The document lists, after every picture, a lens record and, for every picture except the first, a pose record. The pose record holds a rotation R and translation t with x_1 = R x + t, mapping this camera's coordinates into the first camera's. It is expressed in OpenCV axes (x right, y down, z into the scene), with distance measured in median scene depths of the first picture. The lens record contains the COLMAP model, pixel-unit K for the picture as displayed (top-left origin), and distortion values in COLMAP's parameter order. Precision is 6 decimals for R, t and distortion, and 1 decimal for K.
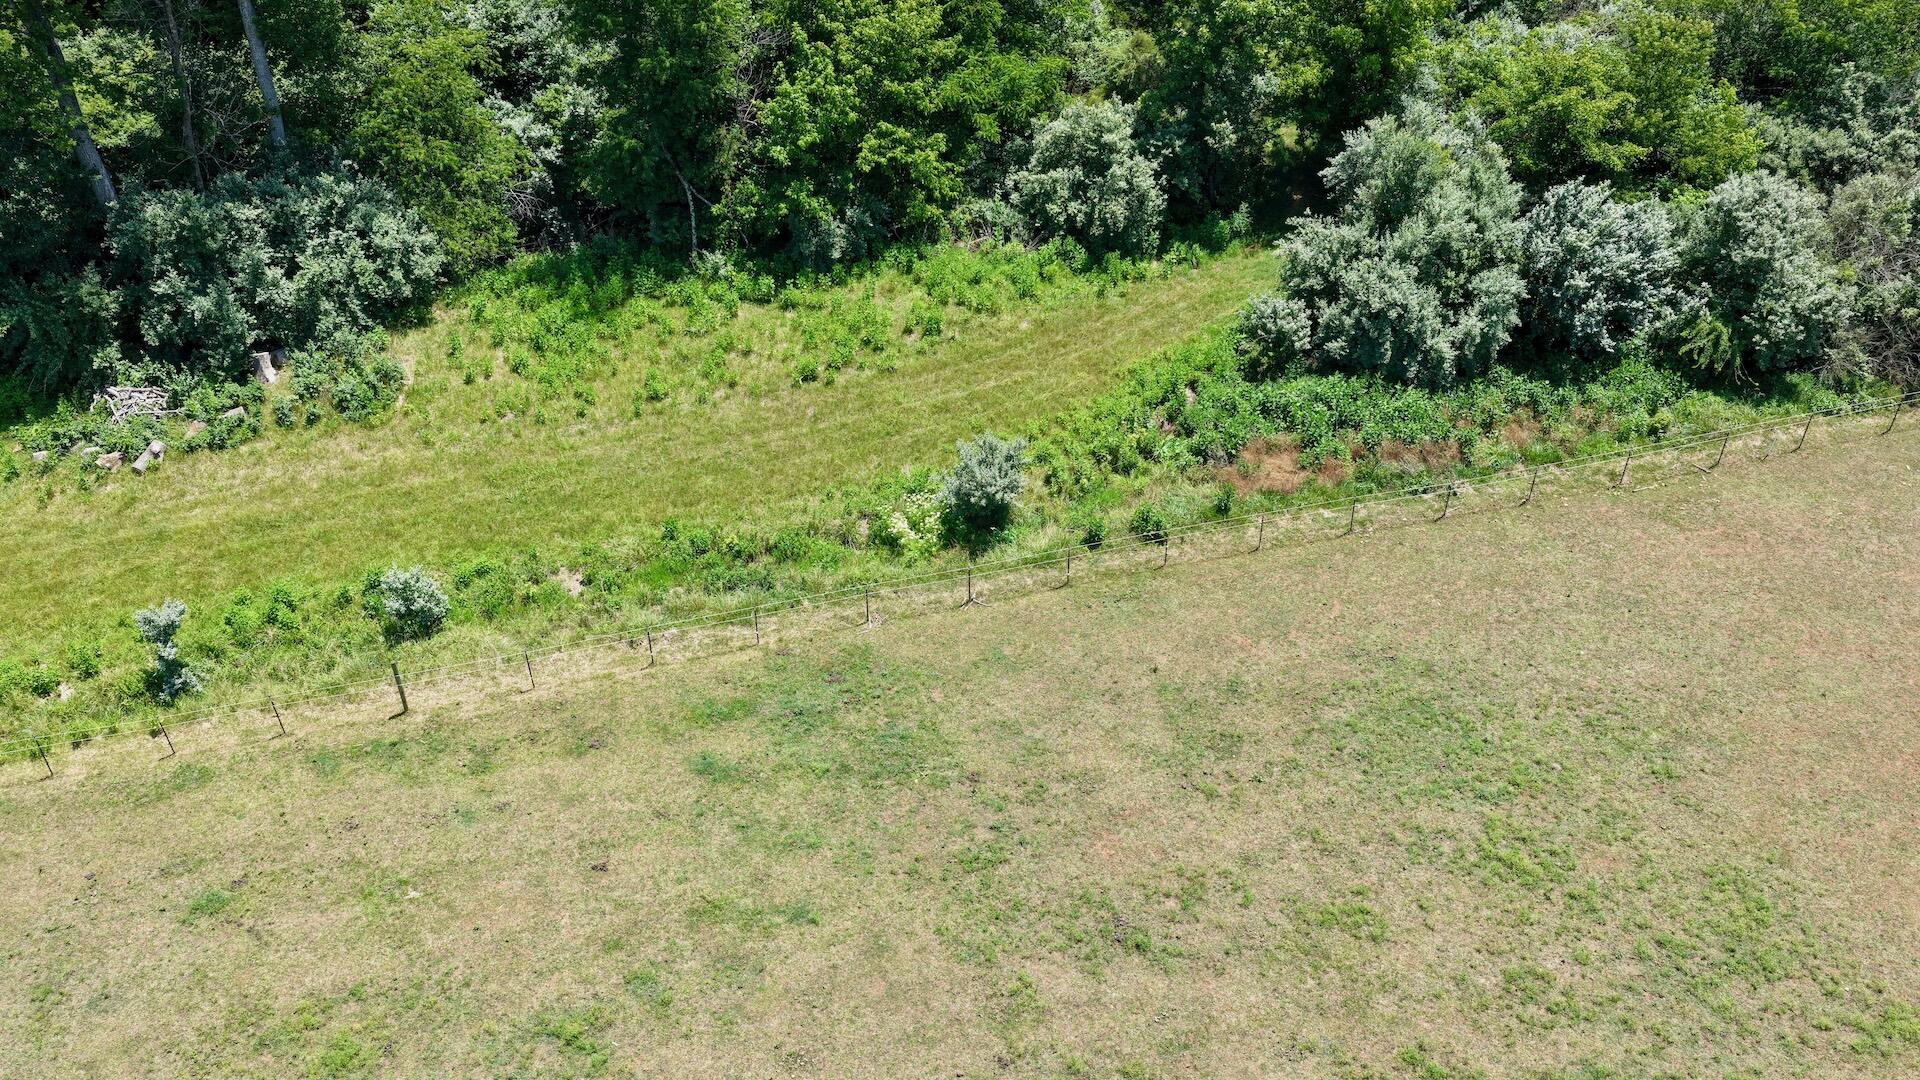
lens RADIAL K [[1600.9, 0, 959.2], [0, 1600.9, 532.2], [0, 0, 1]] dist [-0.025076, 0.058989]
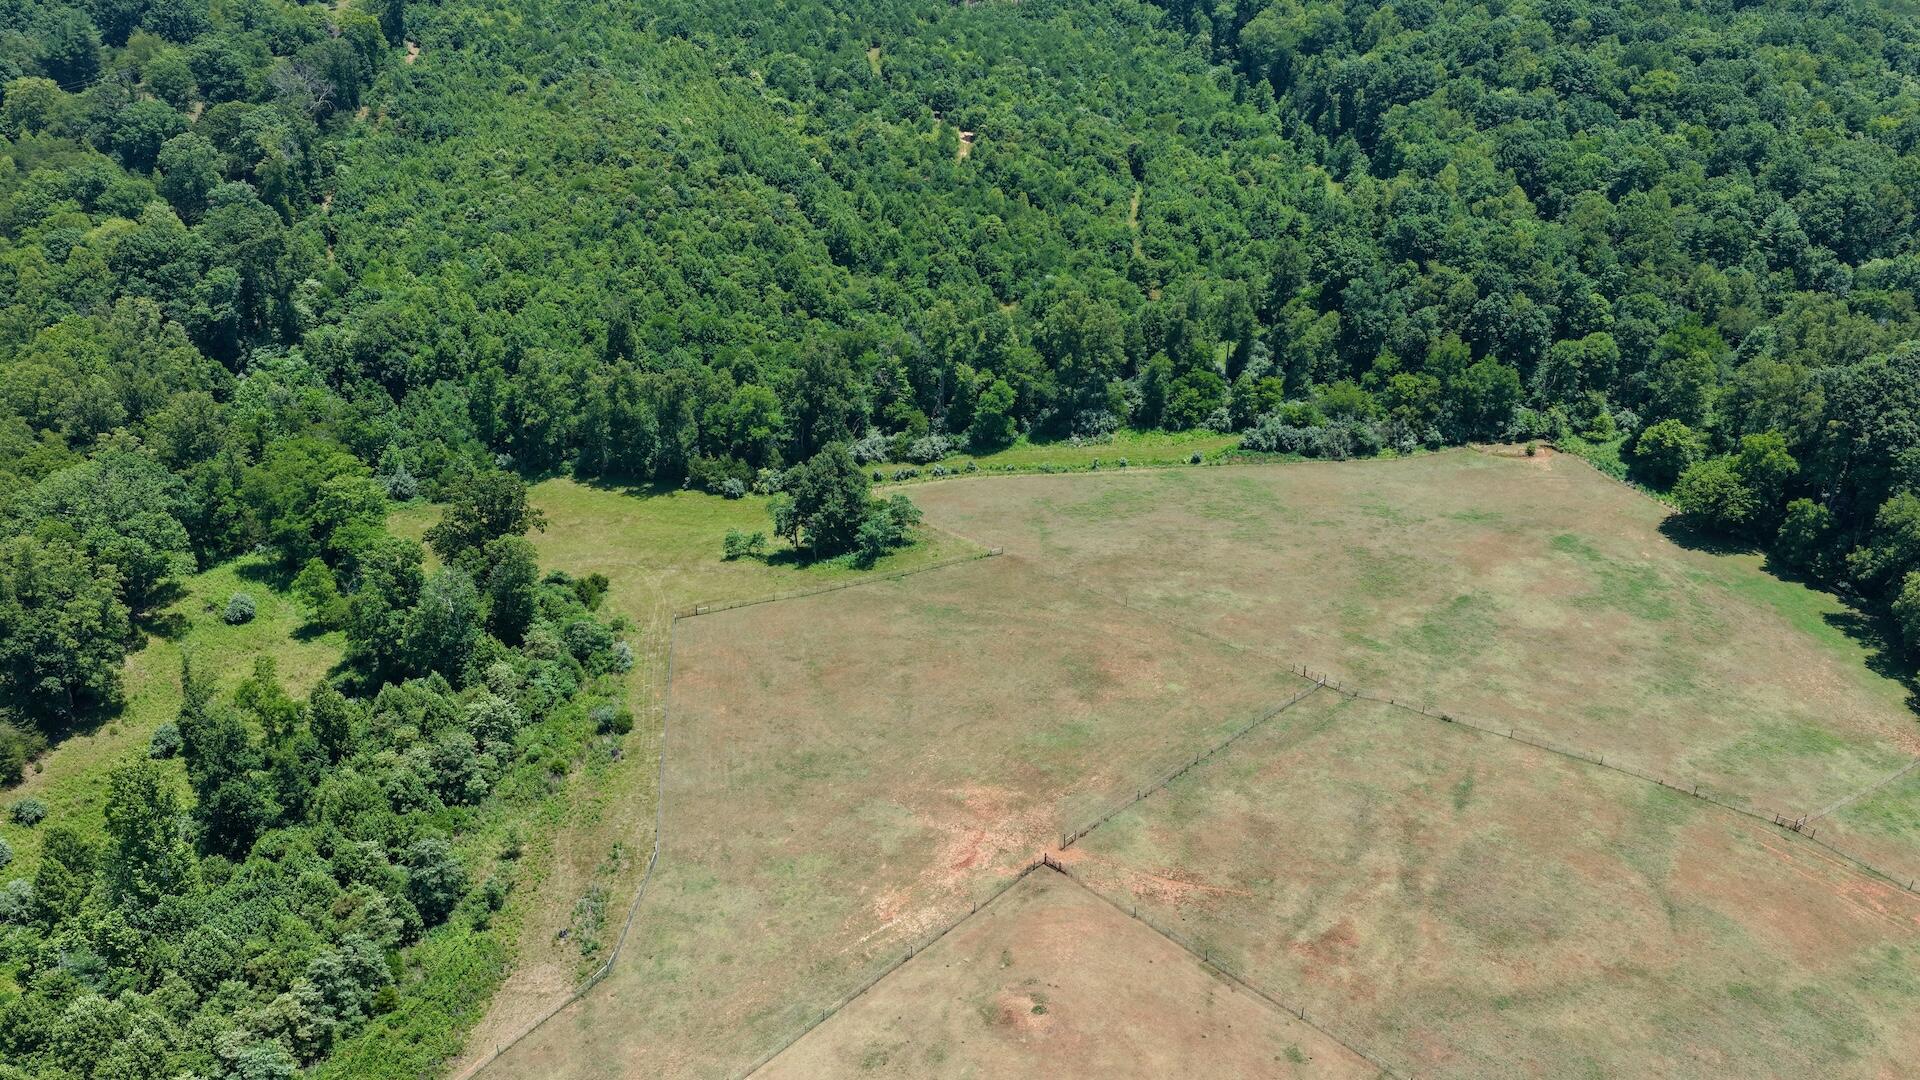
lens RADIAL K [[1600.9, 0, 959.2], [0, 1600.9, 532.2], [0, 0, 1]] dist [-0.025076, 0.058989]
pose [[0.980036, 0.094852, -0.174736, 0.223504], [-0.123445, 0.979236, -0.160803, 1.390962], [0.155855, 0.179163, 0.971396, -5.358526]]
